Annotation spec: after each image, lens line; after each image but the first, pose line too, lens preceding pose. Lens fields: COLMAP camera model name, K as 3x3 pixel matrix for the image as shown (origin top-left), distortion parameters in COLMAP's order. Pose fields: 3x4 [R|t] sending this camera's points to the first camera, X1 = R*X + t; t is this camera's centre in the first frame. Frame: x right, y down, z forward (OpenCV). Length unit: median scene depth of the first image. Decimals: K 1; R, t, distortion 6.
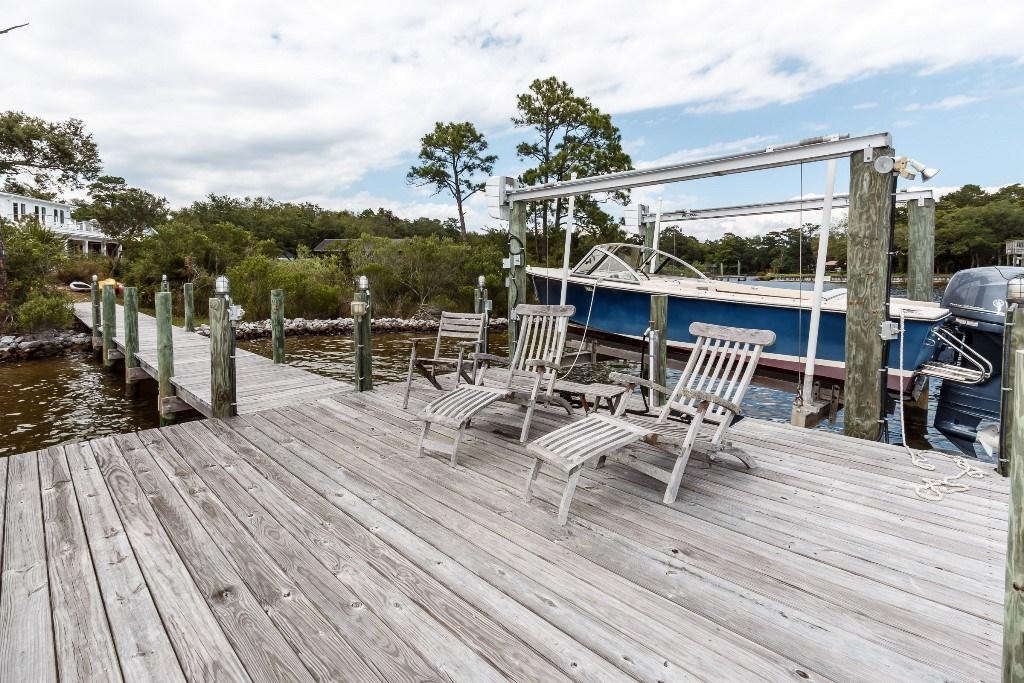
lens RADIAL K [[476.8, 0, 516.0], [0, 476.8, 286.2], [0, 0, 1]] dist [0.000252, -0.000580]
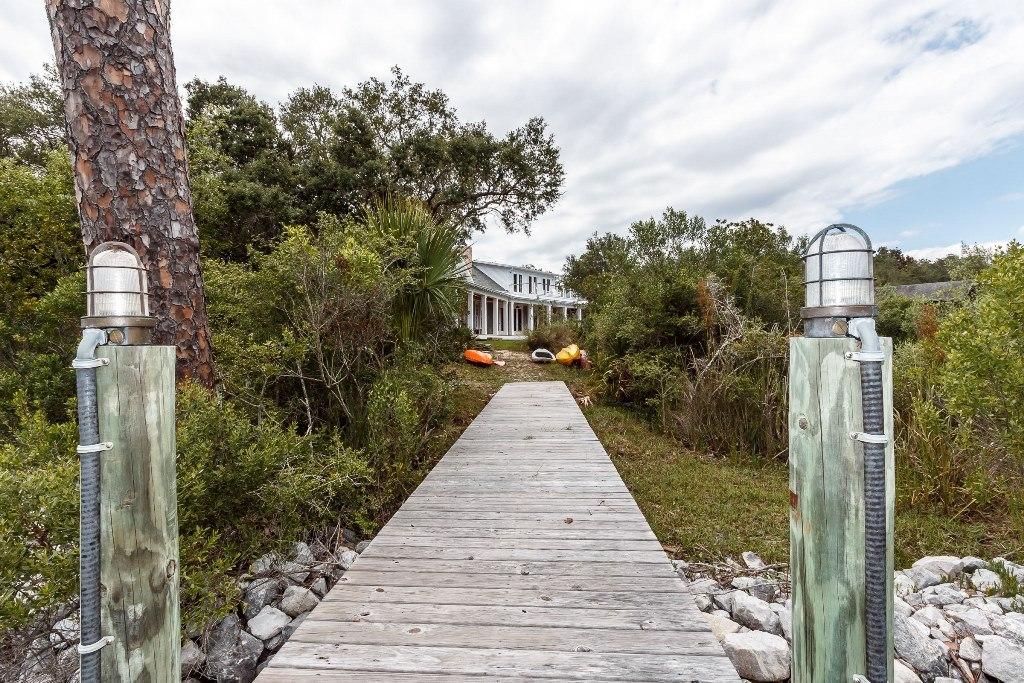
lens RADIAL K [[476.8, 0, 511.7], [0, 476.8, 341.6], [0, 0, 1]] dist [0.000252, -0.000580]
pose [[0.640774, -0.010747, -0.767654, -0.385190], [-0.010467, 0.999687, -0.022733, -0.003685], [0.767658, 0.022602, 0.640461, 0.497932]]
